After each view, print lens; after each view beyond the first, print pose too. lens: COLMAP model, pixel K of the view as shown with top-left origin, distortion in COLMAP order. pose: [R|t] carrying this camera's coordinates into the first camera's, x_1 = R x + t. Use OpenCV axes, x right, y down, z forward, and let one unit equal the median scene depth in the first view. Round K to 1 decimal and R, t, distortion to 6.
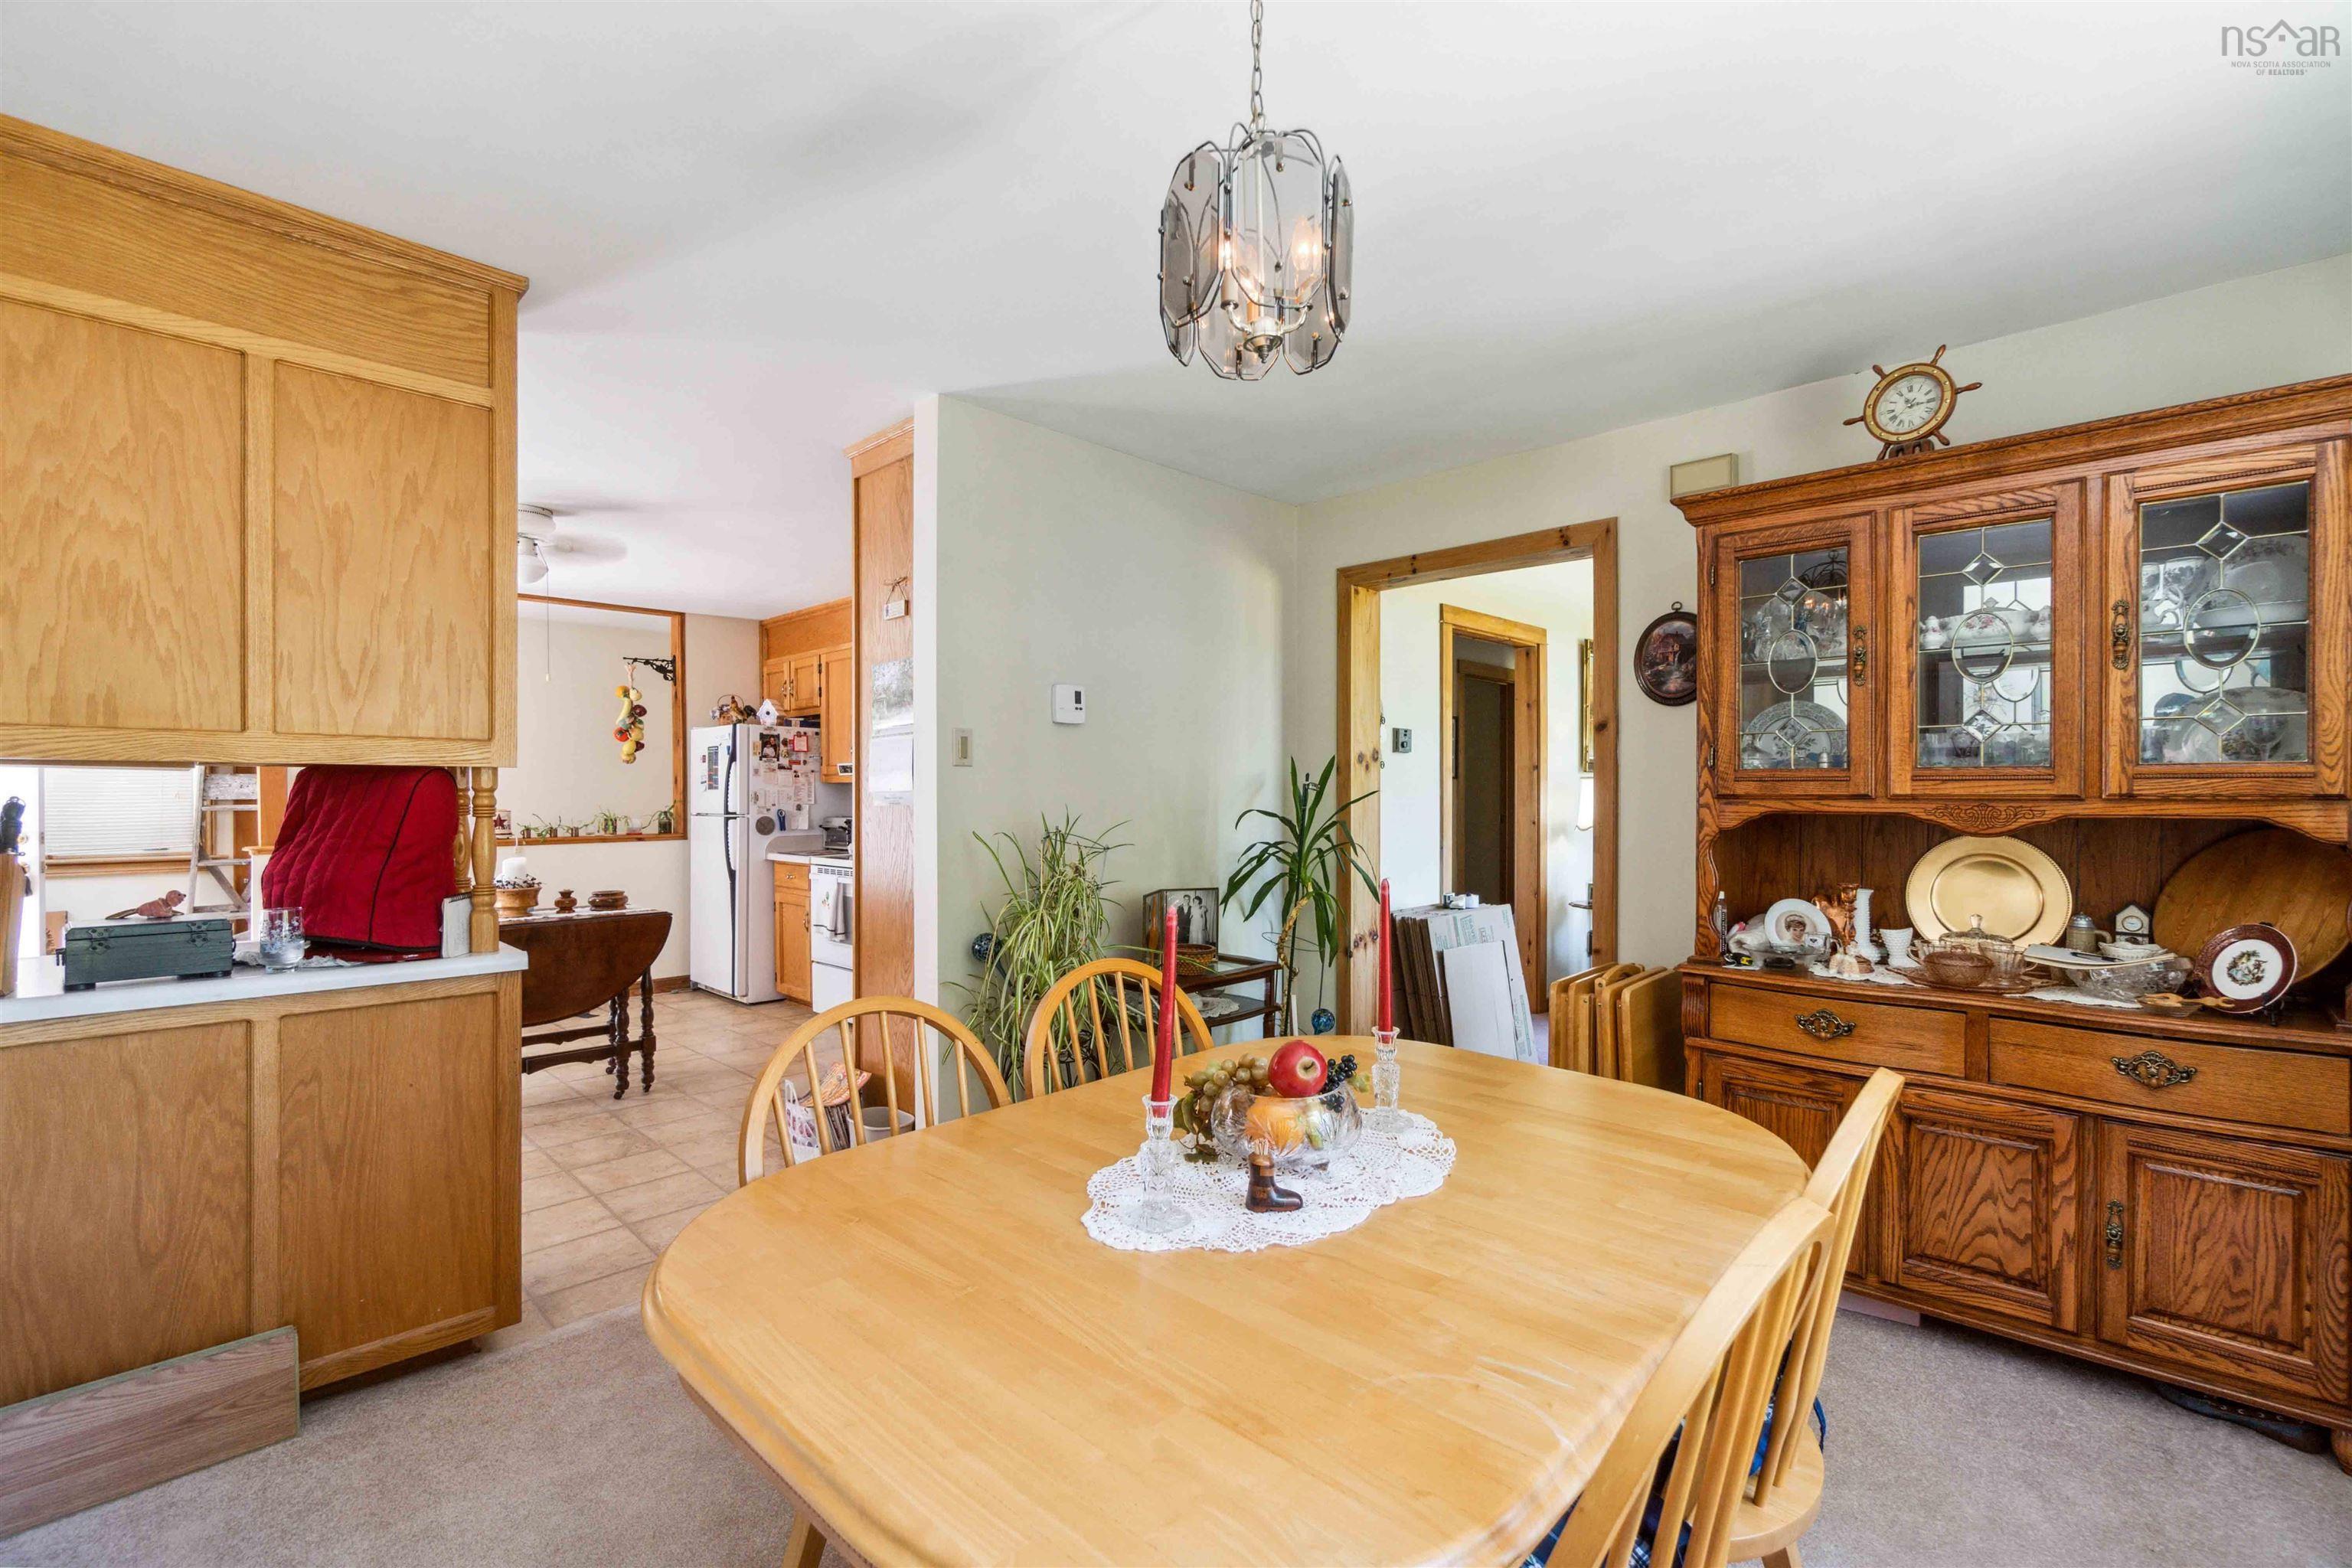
lens RADIAL K [[1041.7, 0, 1197.8], [0, 1041.7, 799.2], [0, 0, 1]] dist [-0.000918, 0.001181]
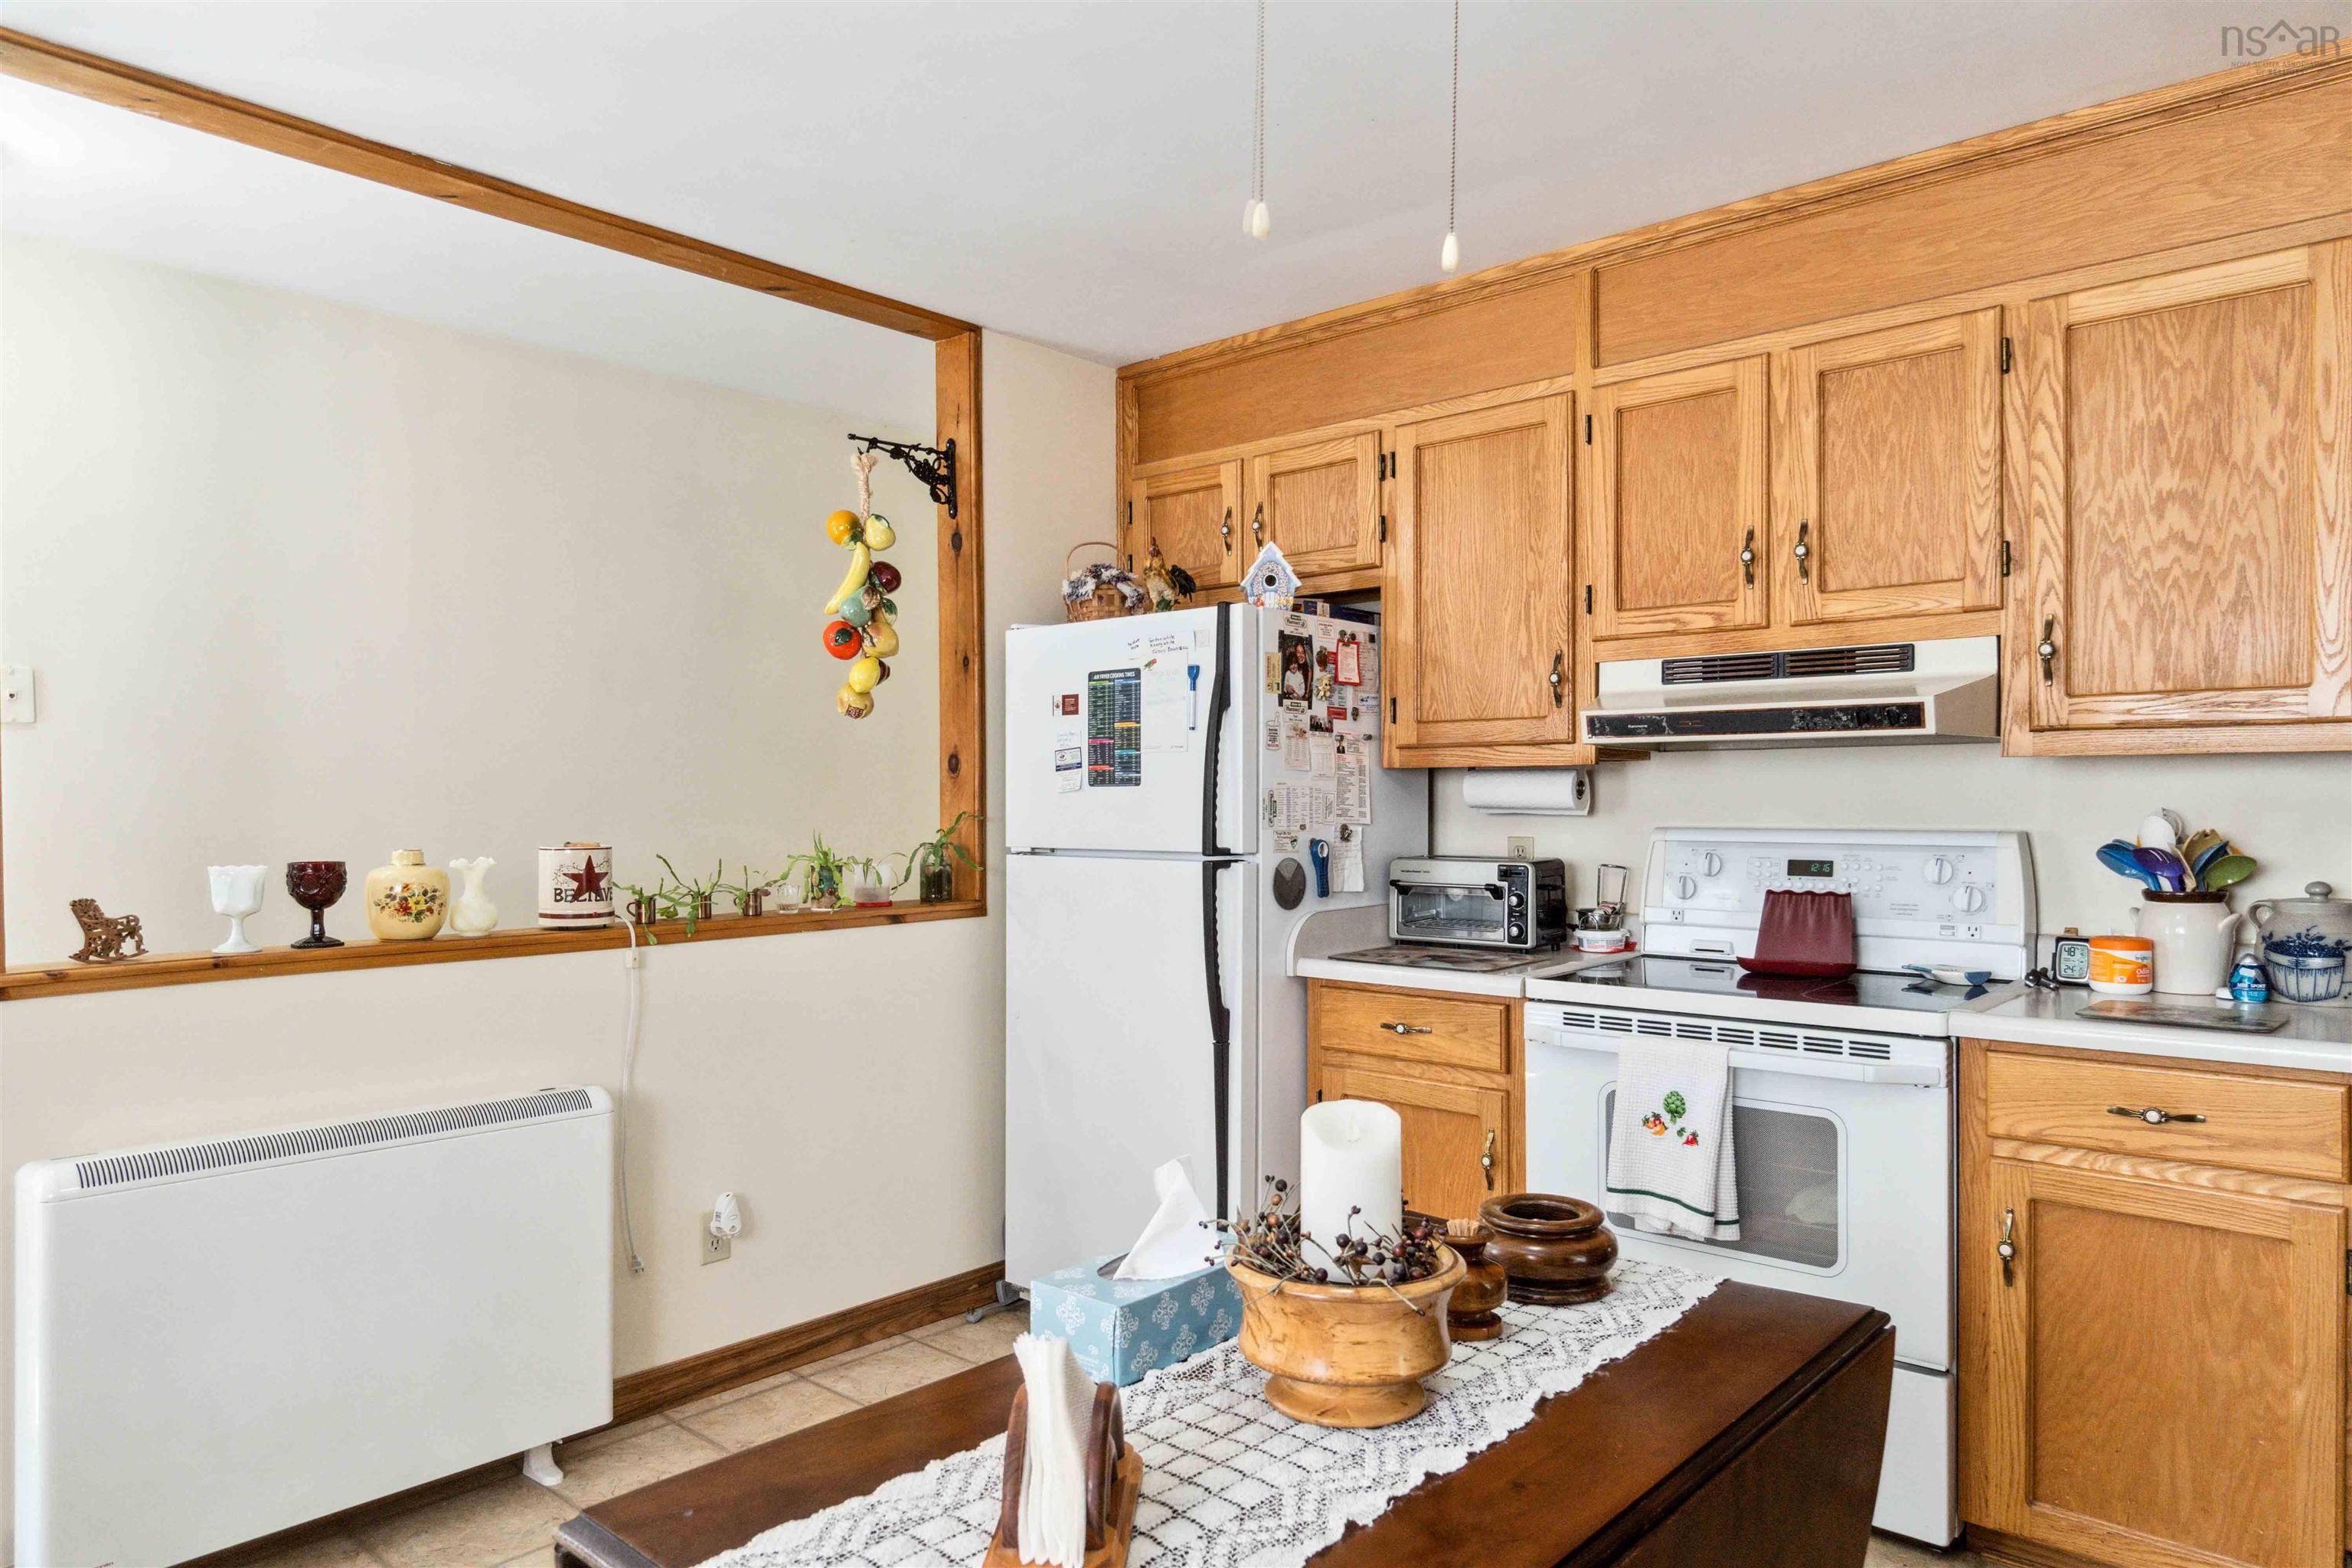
lens RADIAL K [[1490.9, 0, 1183.7], [0, 1490.9, 802.6], [0, 0, 1]] dist [-0.002011, -0.004277]
pose [[0.998935, -0.000886, 0.046141, -0.465339], [0.000926, 0.999999, -0.000842, -0.002760], [-0.046140, 0.000883, 0.998935, 0.466939]]
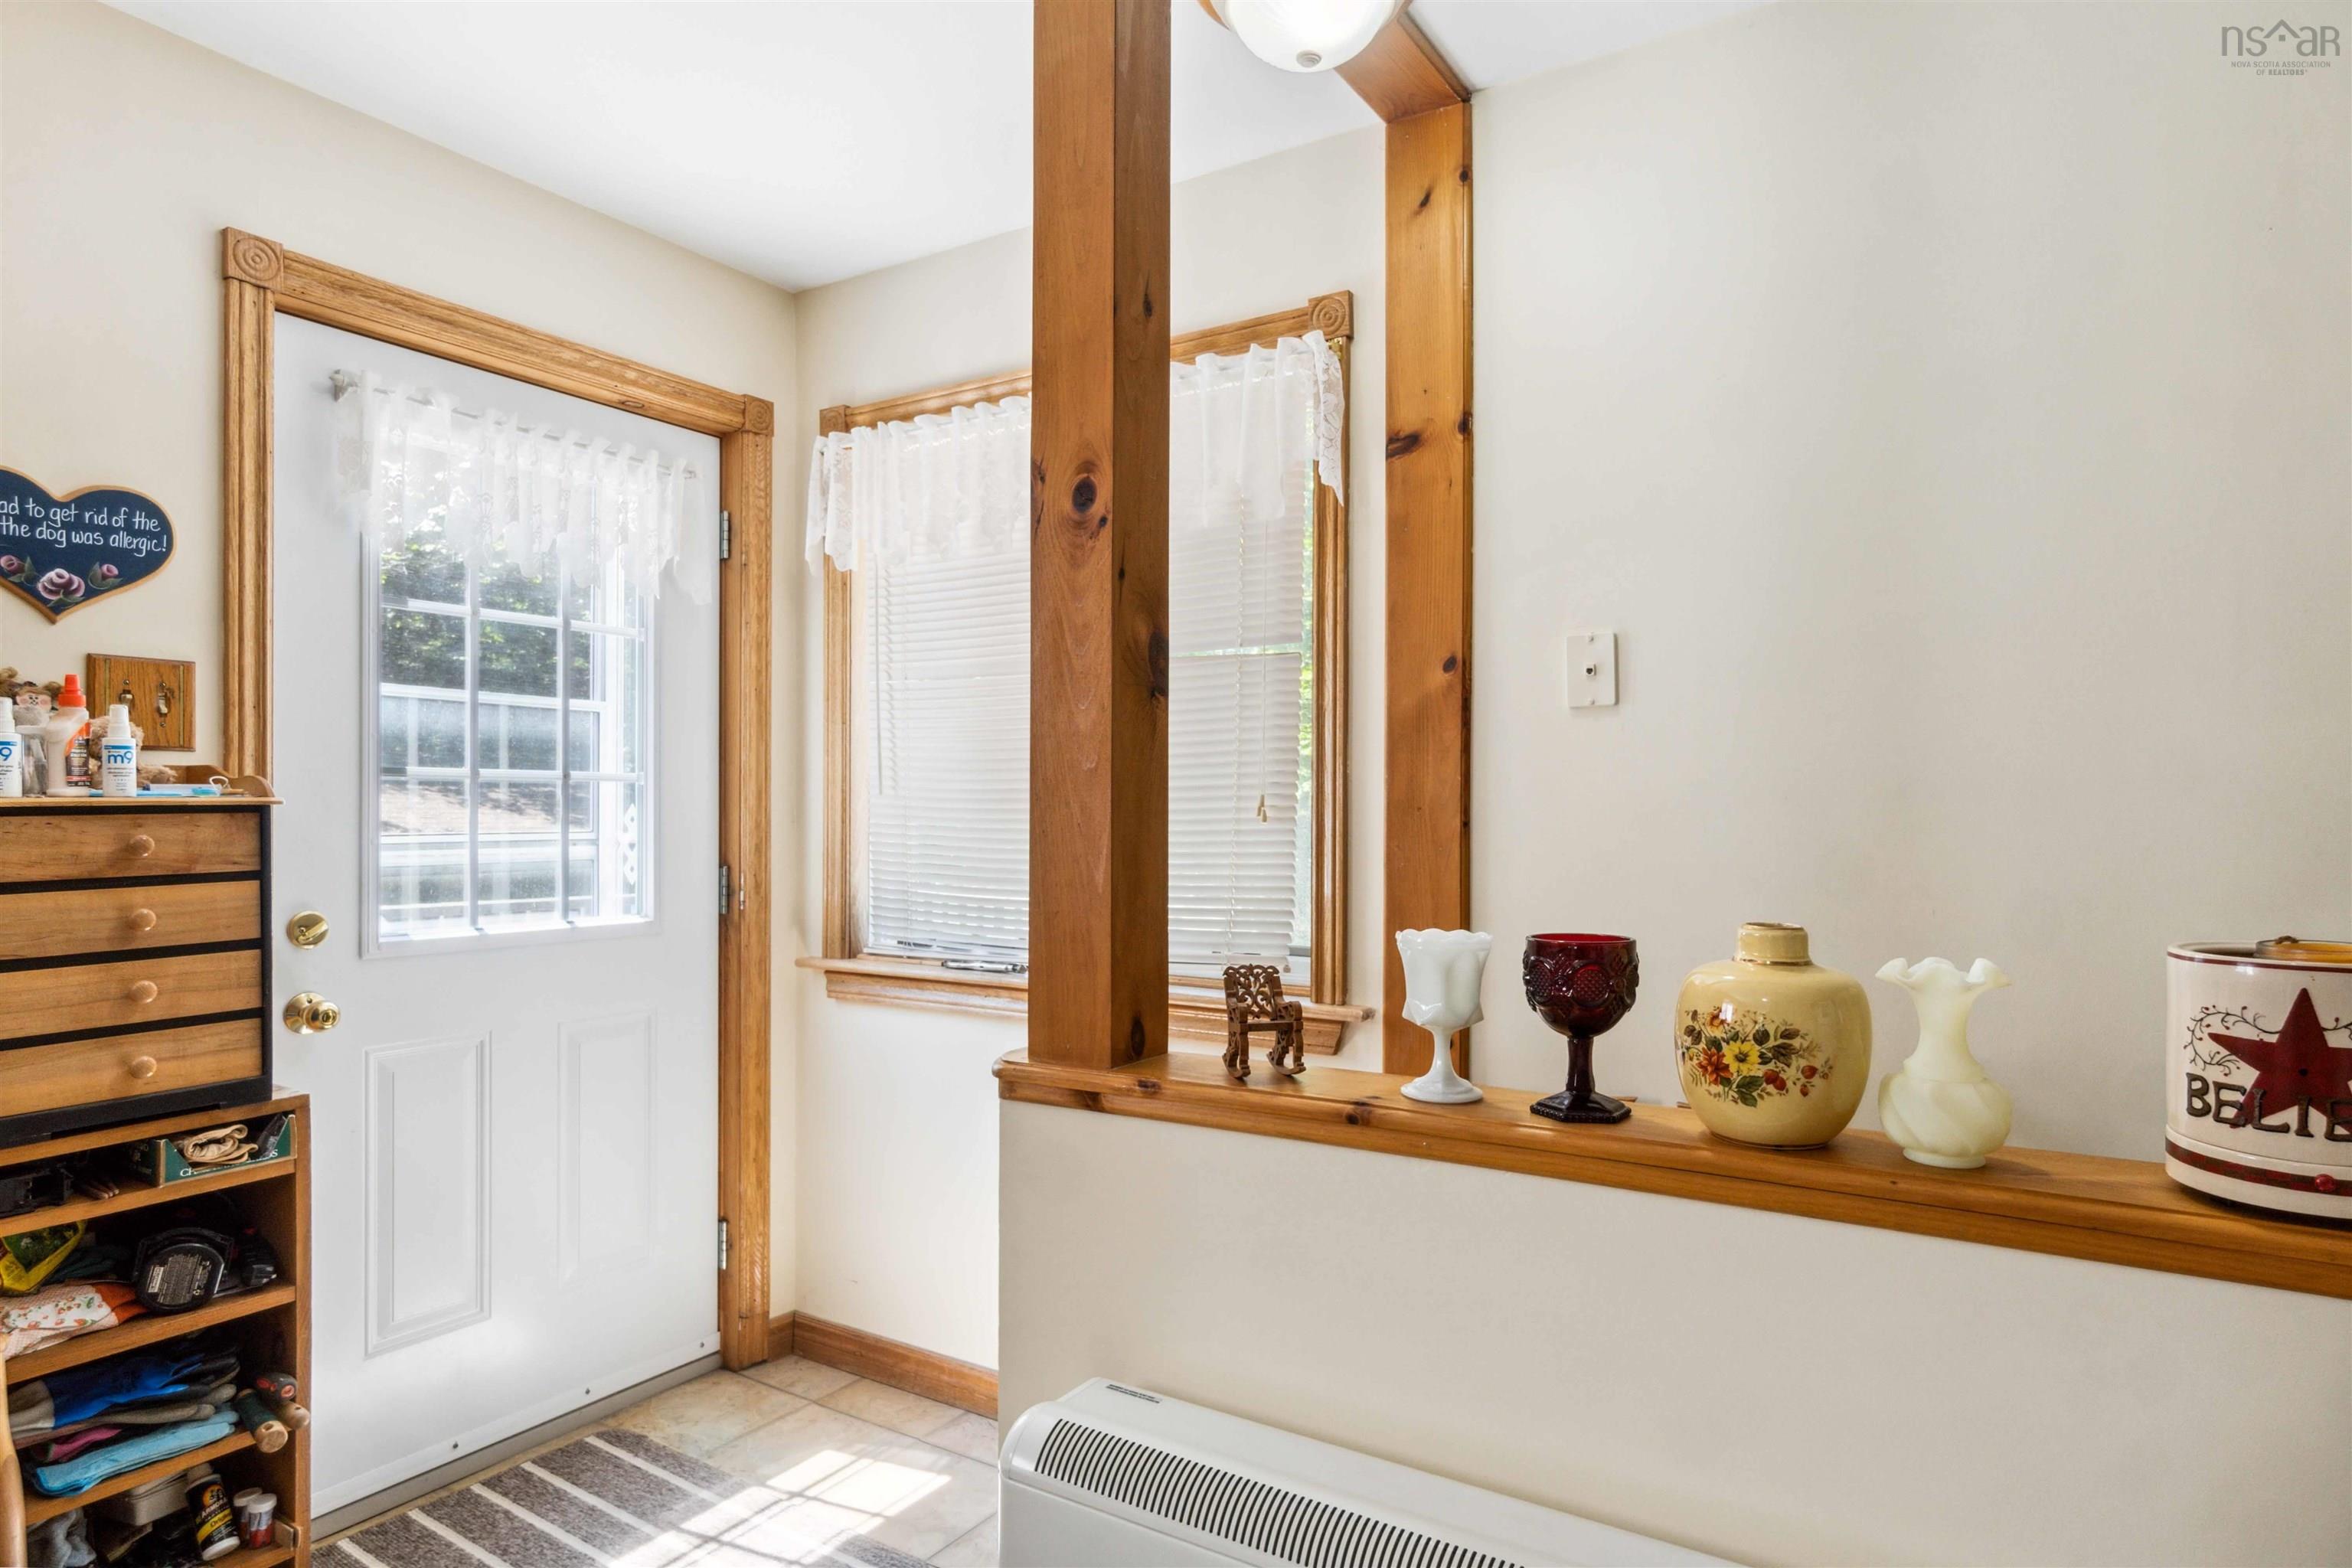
lens RADIAL K [[1326.6, 0, 1184.1], [0, 1326.6, 795.2], [0, 0, 1]] dist [-0.004148, 0.004483]
pose [[0.209082, -0.007858, -0.977867, -0.524315], [-0.008242, 0.999918, -0.009798, -0.003571], [0.977863, 0.010108, 0.209000, 0.800223]]
